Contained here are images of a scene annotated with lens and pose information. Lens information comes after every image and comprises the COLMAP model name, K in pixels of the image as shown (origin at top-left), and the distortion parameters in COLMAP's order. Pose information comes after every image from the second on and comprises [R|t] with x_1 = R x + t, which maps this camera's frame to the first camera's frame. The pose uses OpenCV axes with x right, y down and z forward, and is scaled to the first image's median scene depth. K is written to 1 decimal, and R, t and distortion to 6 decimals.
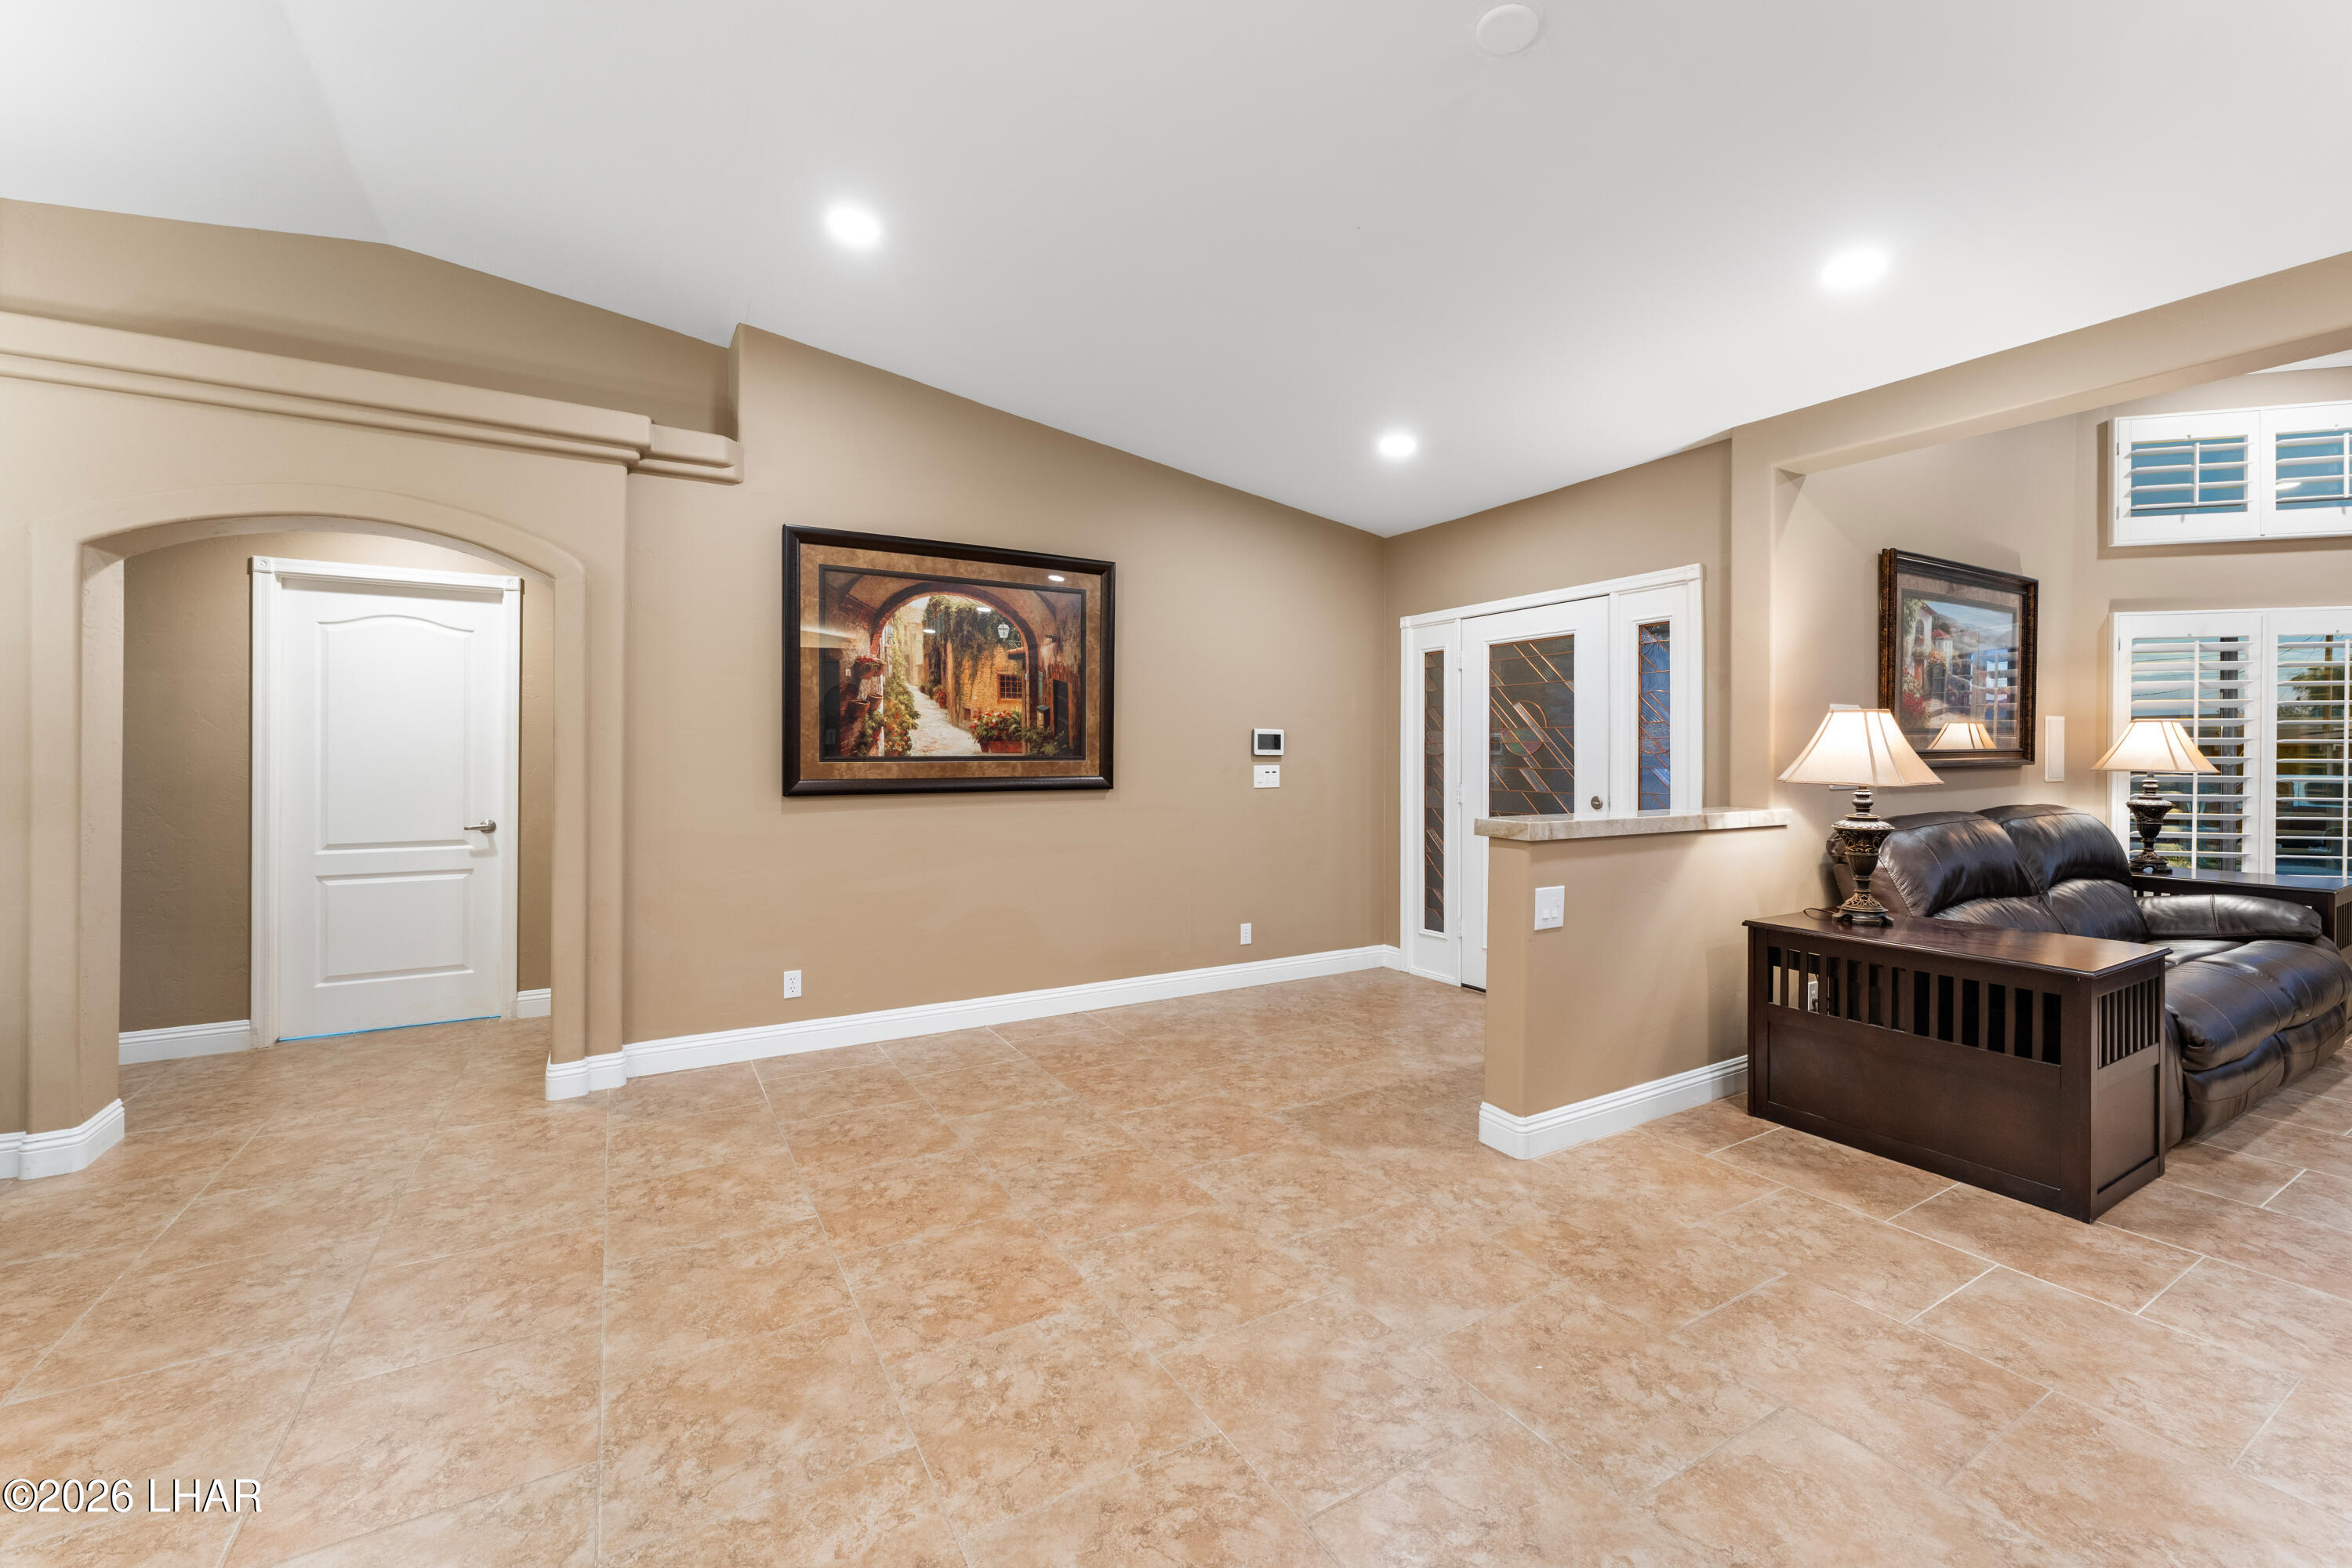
lens RADIAL K [[948.7, 0, 1186.3], [0, 948.7, 760.6], [0, 0, 1]] dist [-0.001985, 0.000008]
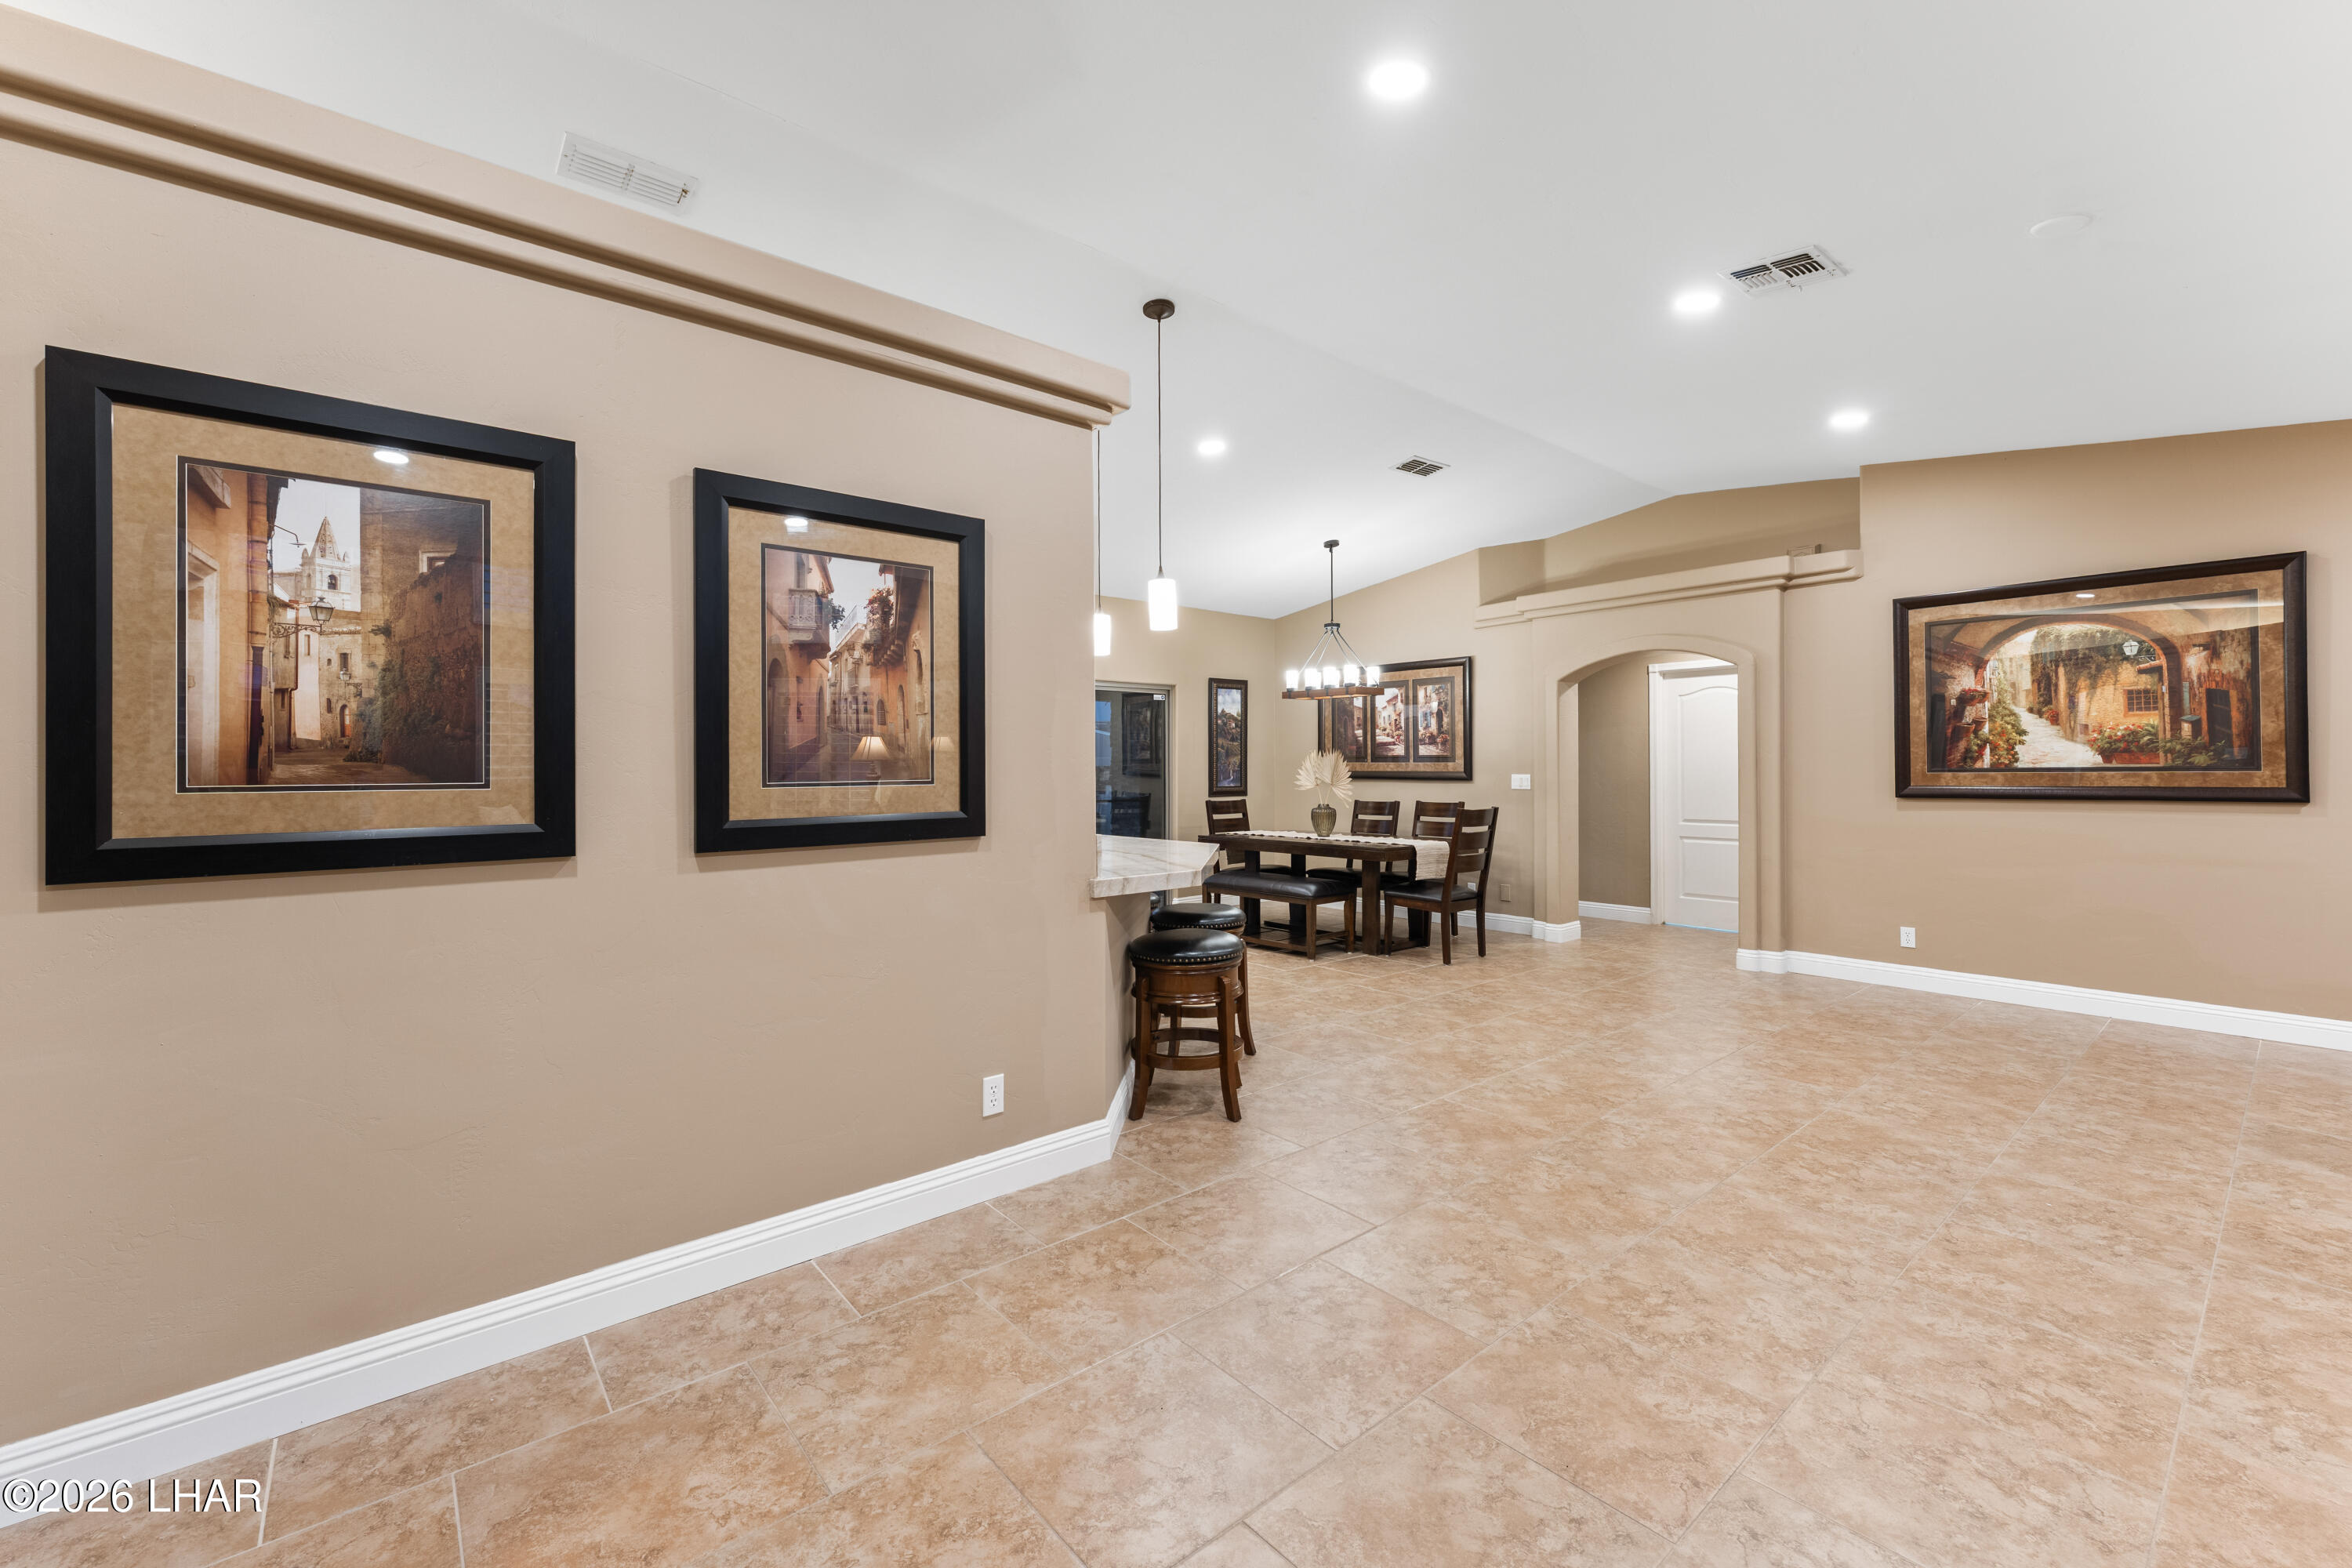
lens RADIAL K [[948.7, 0, 1186.3], [0, 948.7, 760.6], [0, 0, 1]] dist [-0.001985, 0.000008]
pose [[0.163697, -0.013300, -0.986421, 0.727928], [-0.001523, 0.999905, -0.013734, 0.004696], [0.986510, 0.003750, 0.163661, -0.225757]]
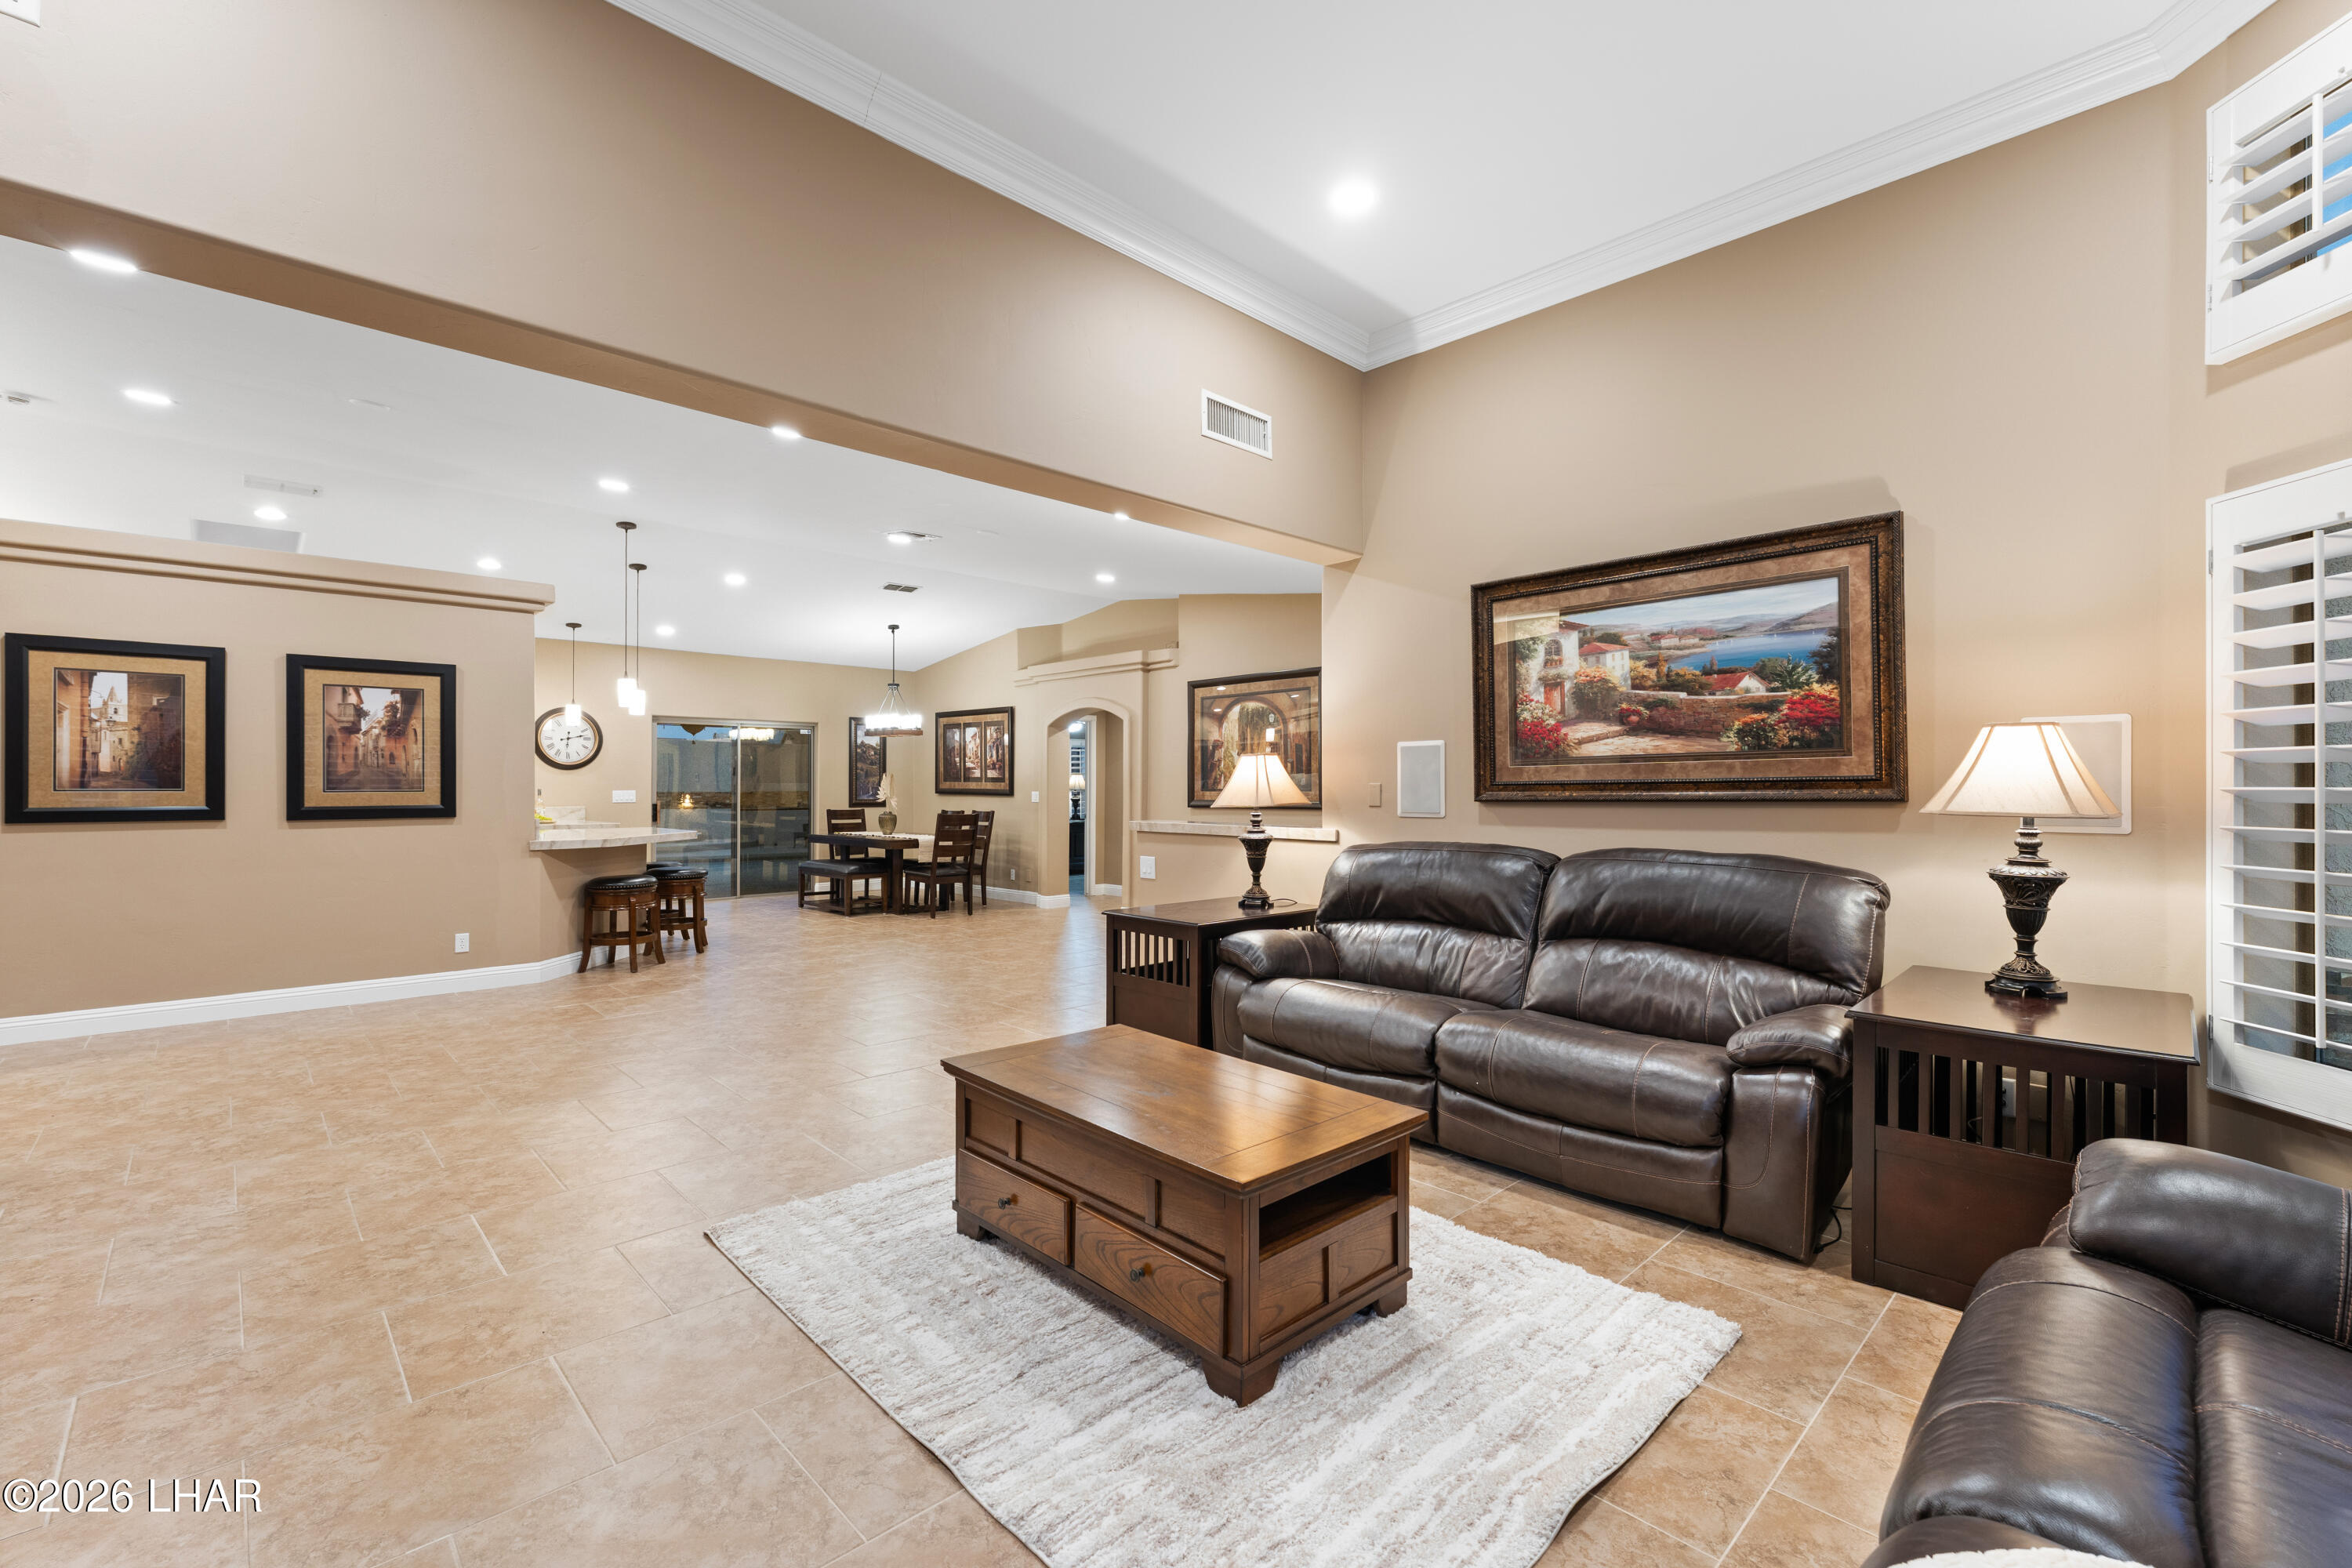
lens RADIAL K [[986.6, 0, 1176.0], [0, 986.6, 784.0], [0, 0, 1]] dist [-0.001854, 0.000009]
pose [[0.227586, -0.005666, -0.973741, 1.691552], [-0.008435, 0.999934, -0.007790, 0.002865], [0.973721, 0.009986, 0.227523, 0.441063]]
